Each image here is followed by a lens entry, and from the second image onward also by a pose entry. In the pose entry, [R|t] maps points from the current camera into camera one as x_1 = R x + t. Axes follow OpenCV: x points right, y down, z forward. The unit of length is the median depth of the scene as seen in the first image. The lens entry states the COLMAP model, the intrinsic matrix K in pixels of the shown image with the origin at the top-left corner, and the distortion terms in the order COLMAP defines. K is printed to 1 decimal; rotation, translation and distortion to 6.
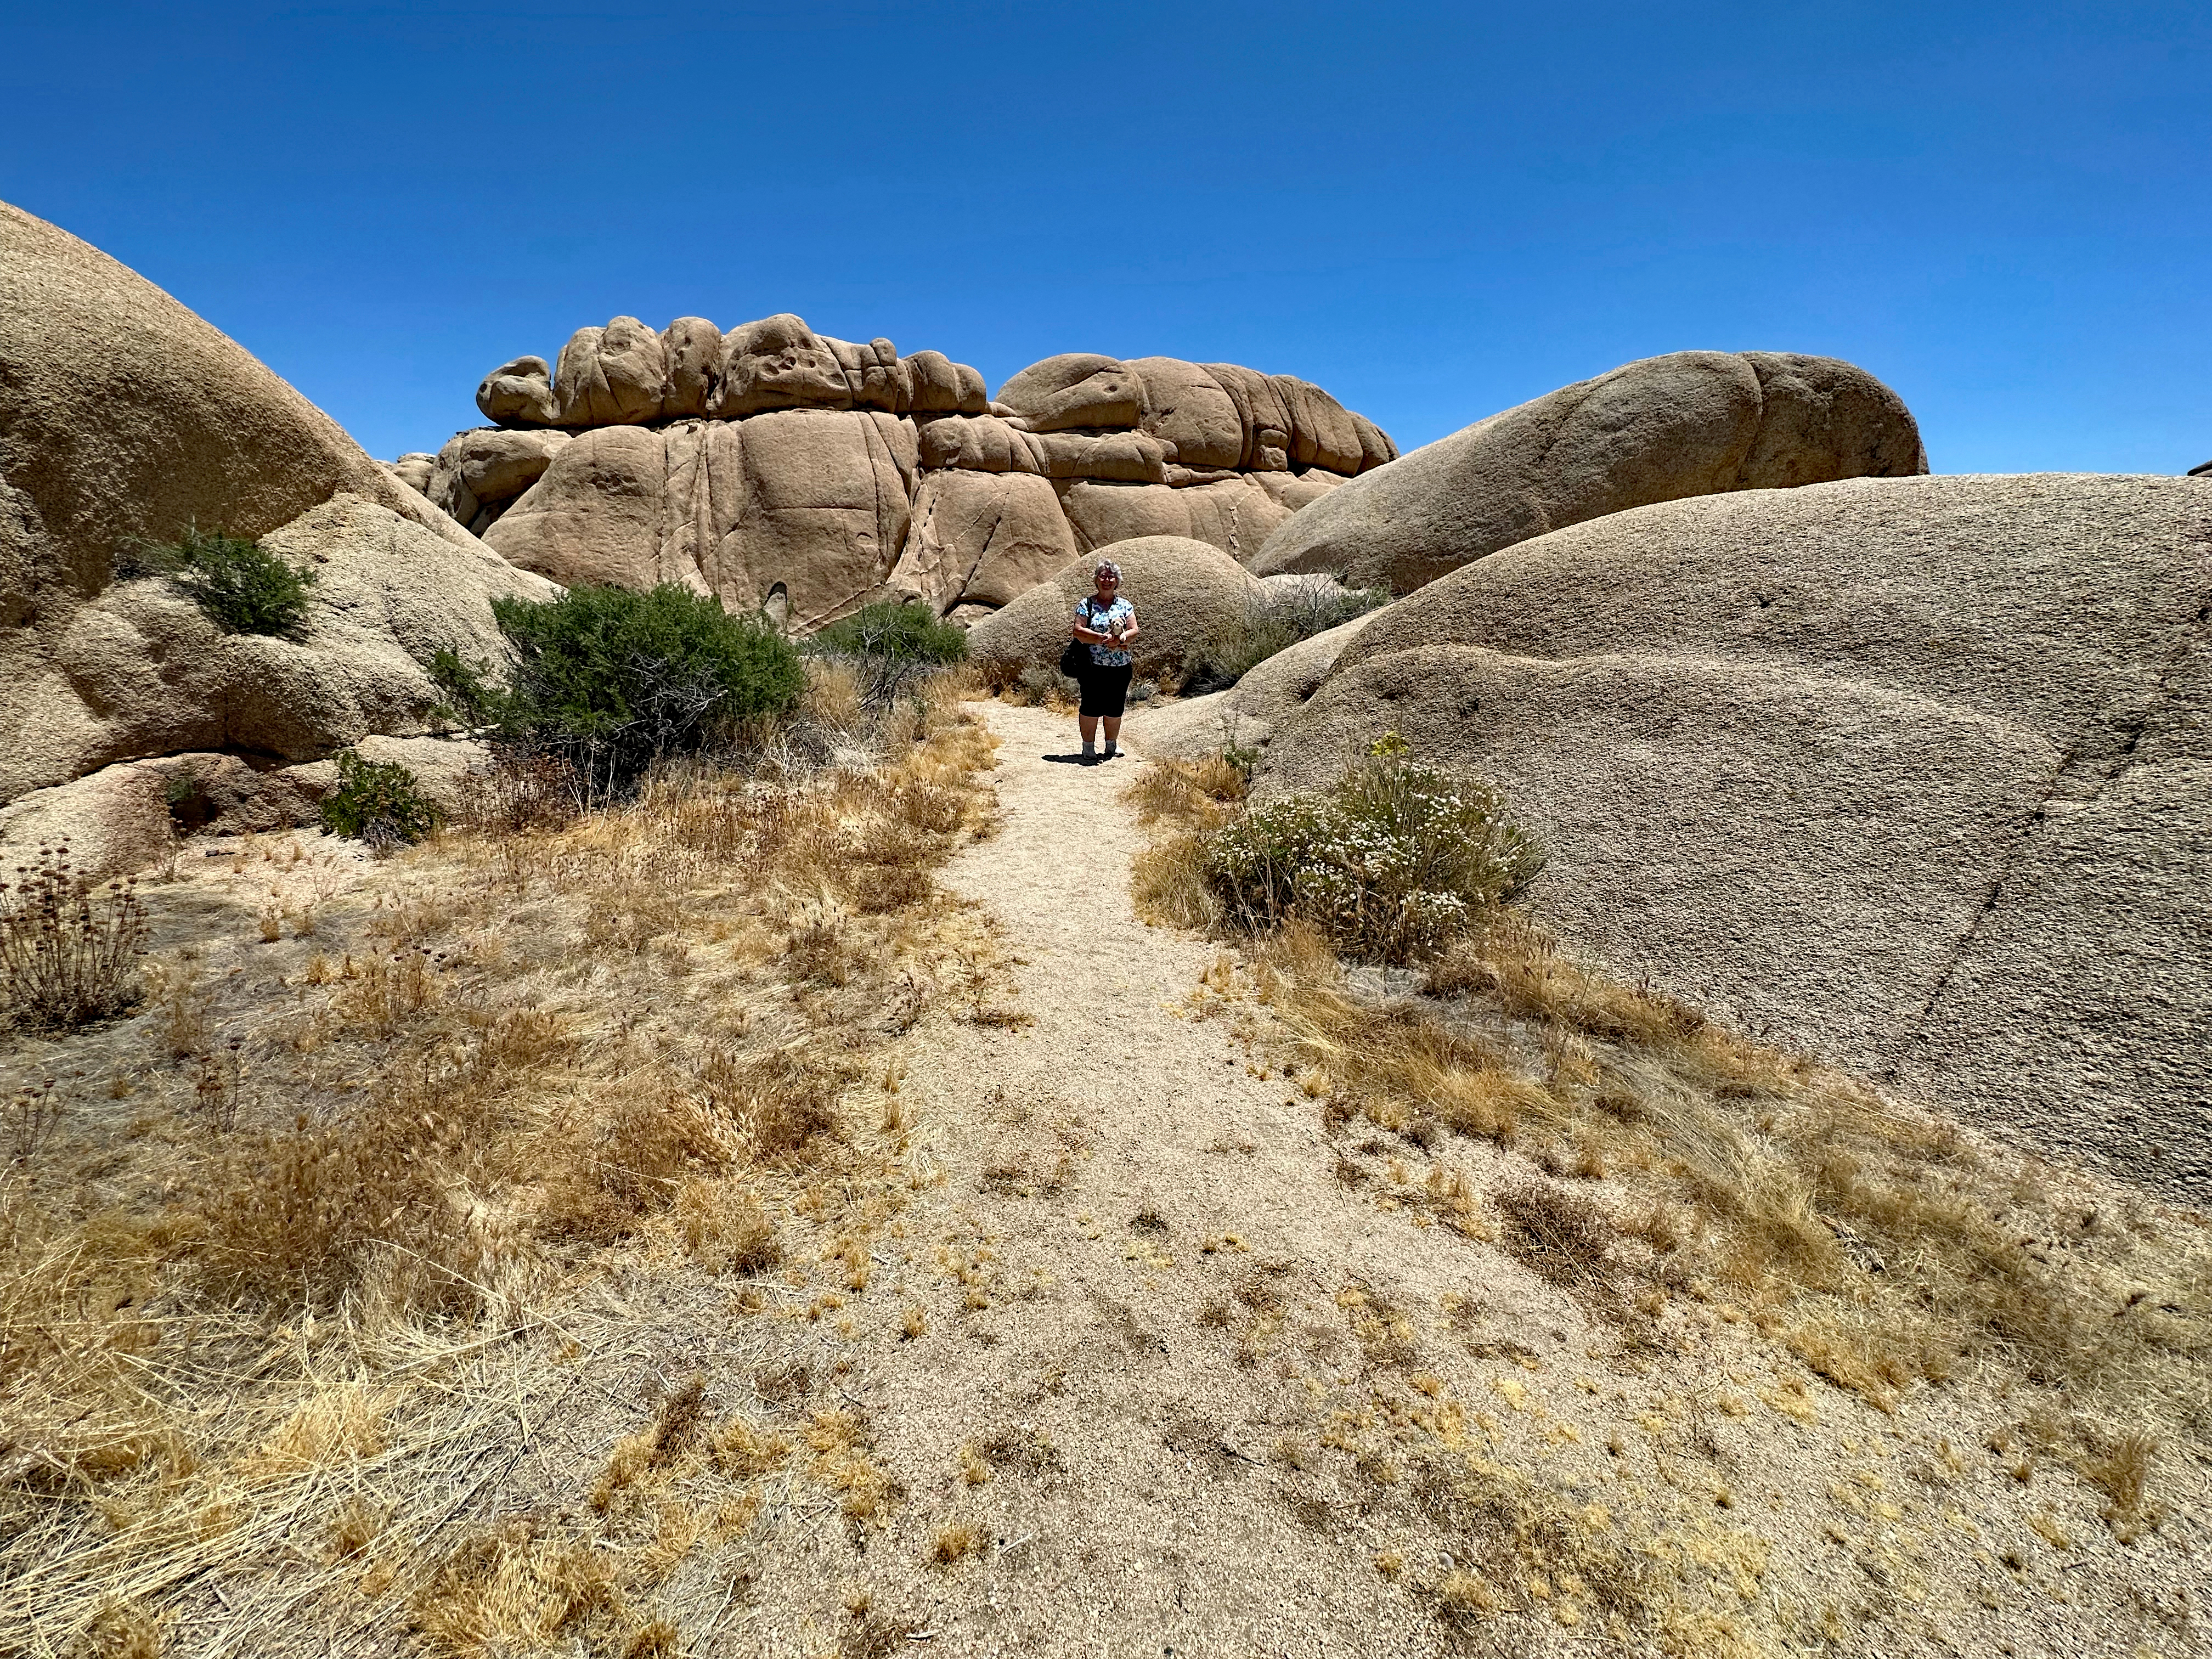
lens RADIAL K [[879.3, 0, 1107.8], [0, 879.3, 831.0], [0, 0, 1]] dist [-0.006833, 0.001119]
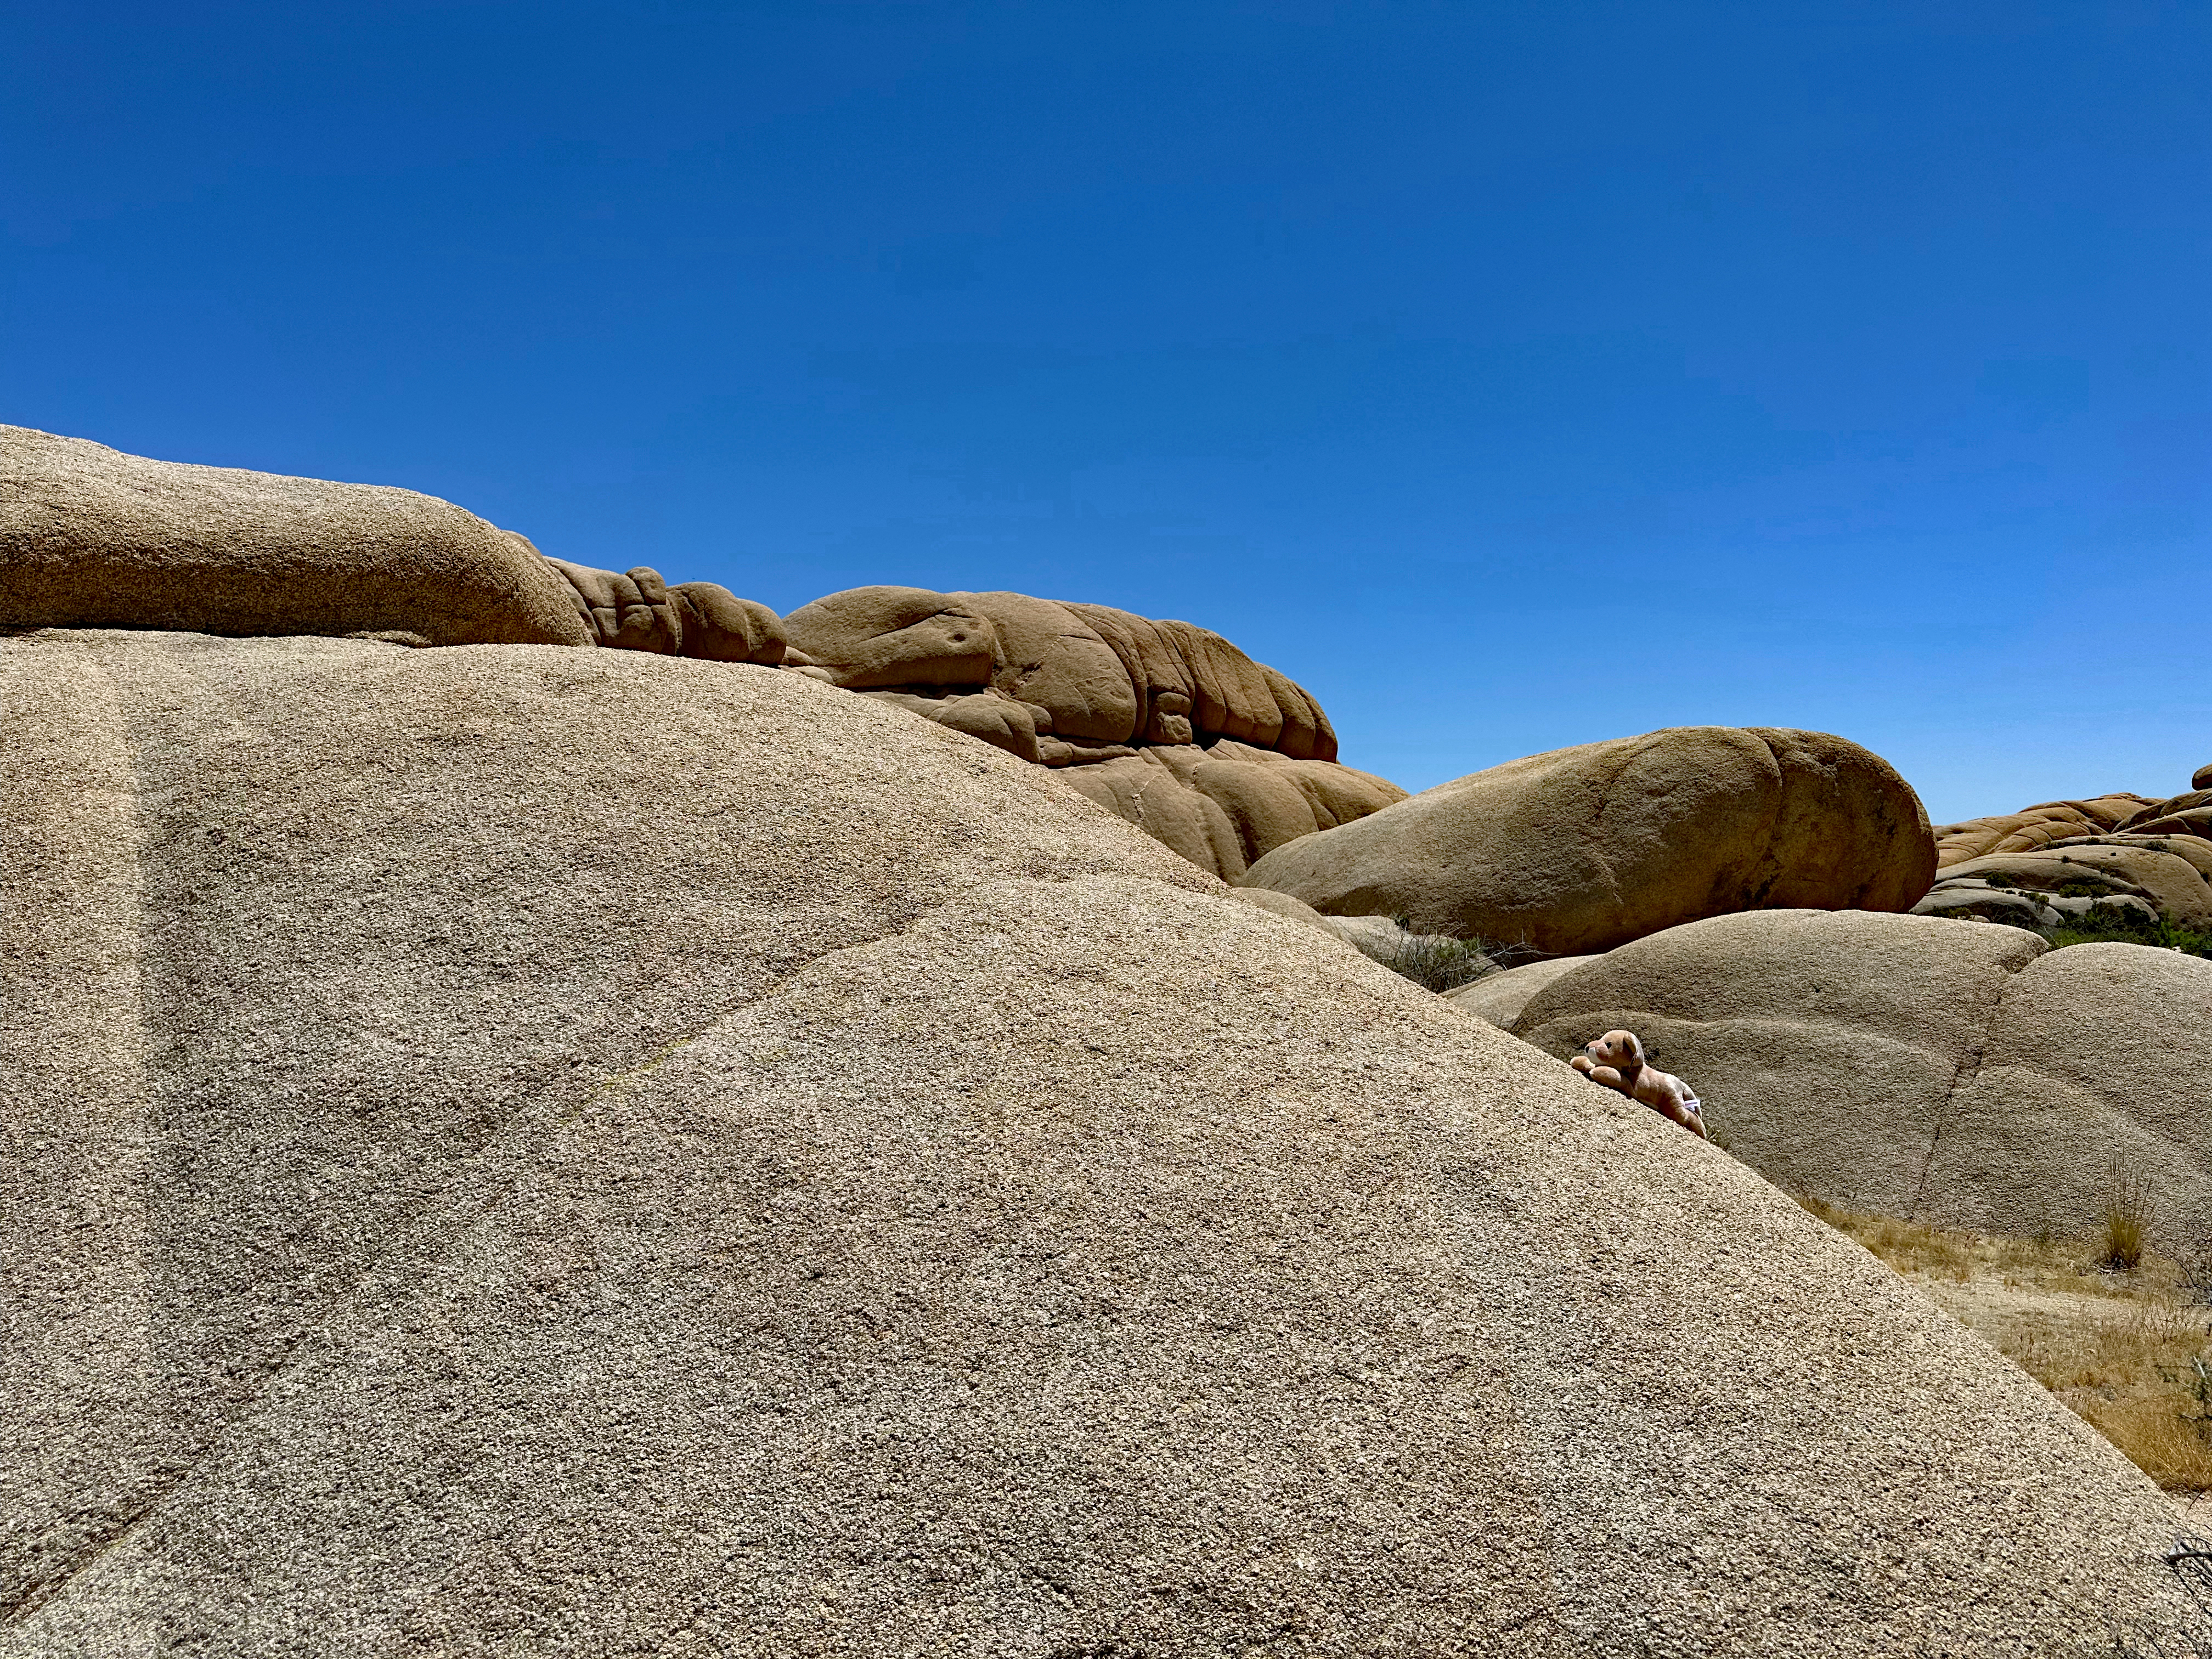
lens RADIAL K [[1539.9, 0, 1093.5], [0, 1539.9, 843.6], [0, 0, 1]] dist [0.091692, -0.128823]
pose [[0.980677, -0.001049, 0.195631, -0.534867], [0.056370, 0.959091, -0.277429, 0.101601], [-0.187337, 0.283096, 0.940618, -0.729373]]
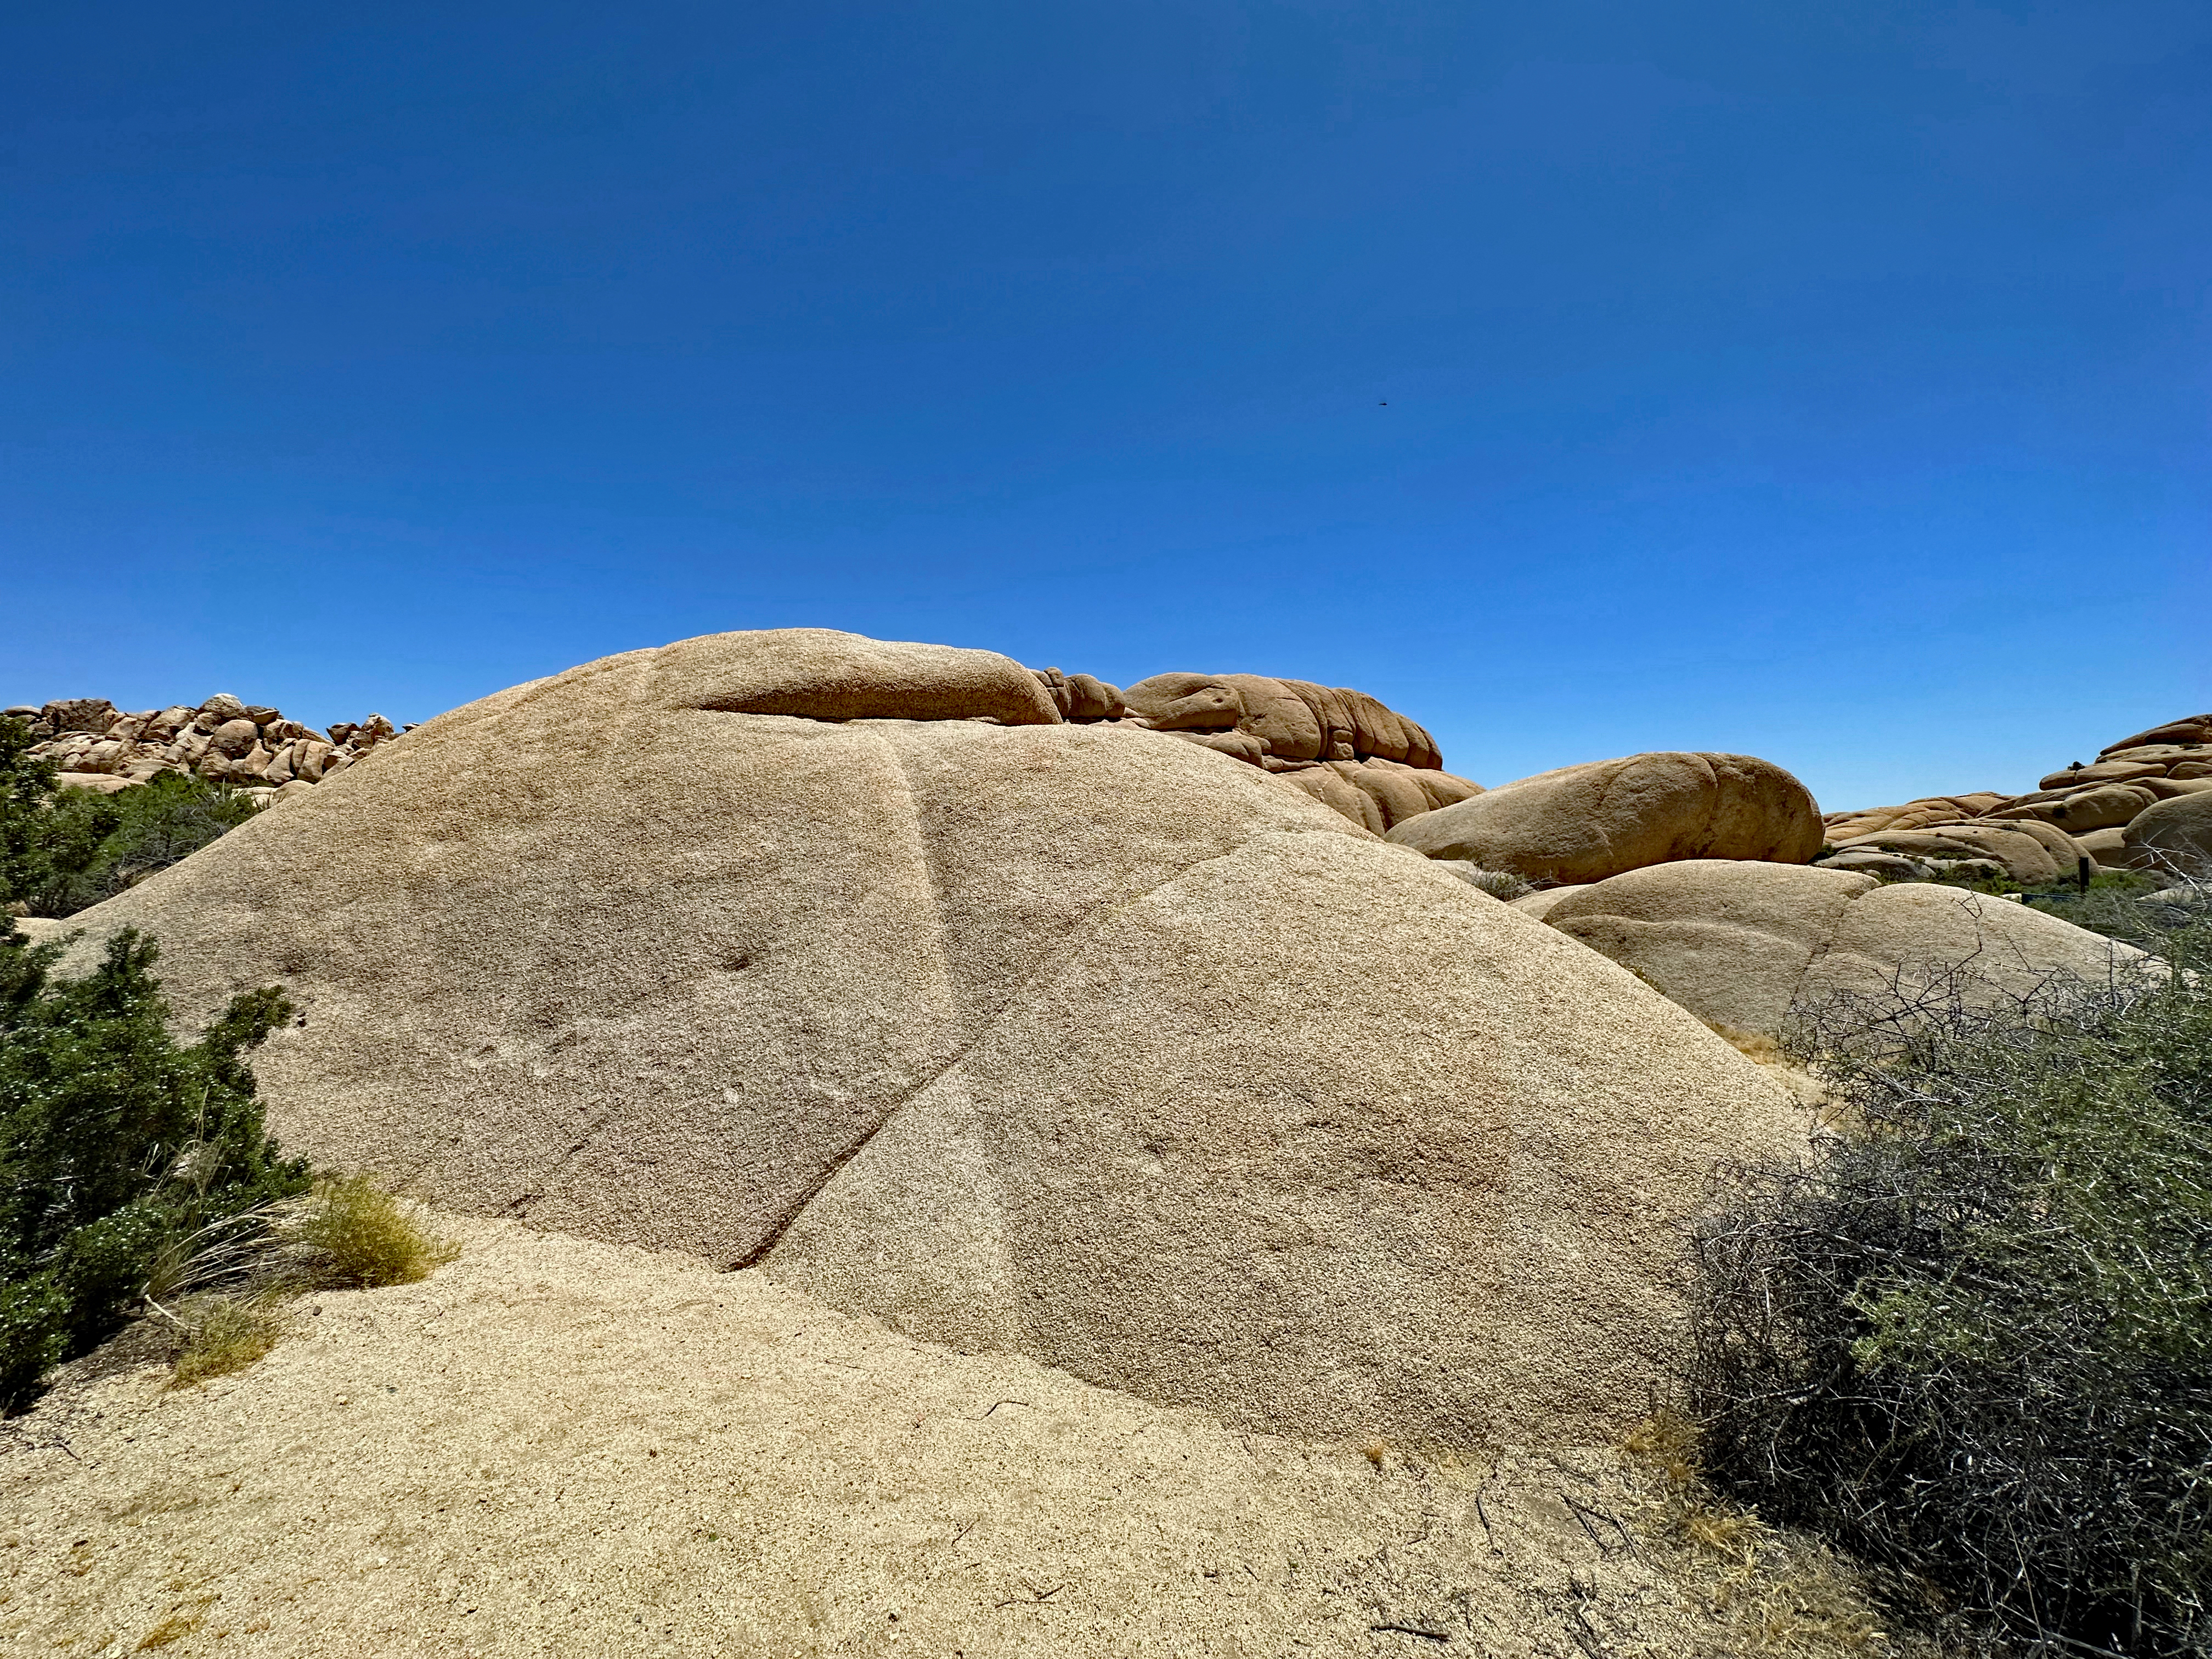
lens RADIAL K [[879.3, 0, 1103.6], [0, 879.3, 830.8], [0, 0, 1]] dist [-0.006833, 0.001119]
pose [[0.999841, 0.011363, -0.013770, -0.574853], [-0.014609, 0.964099, -0.265142, 0.137544], [0.010263, 0.265301, 0.964111, -0.849959]]
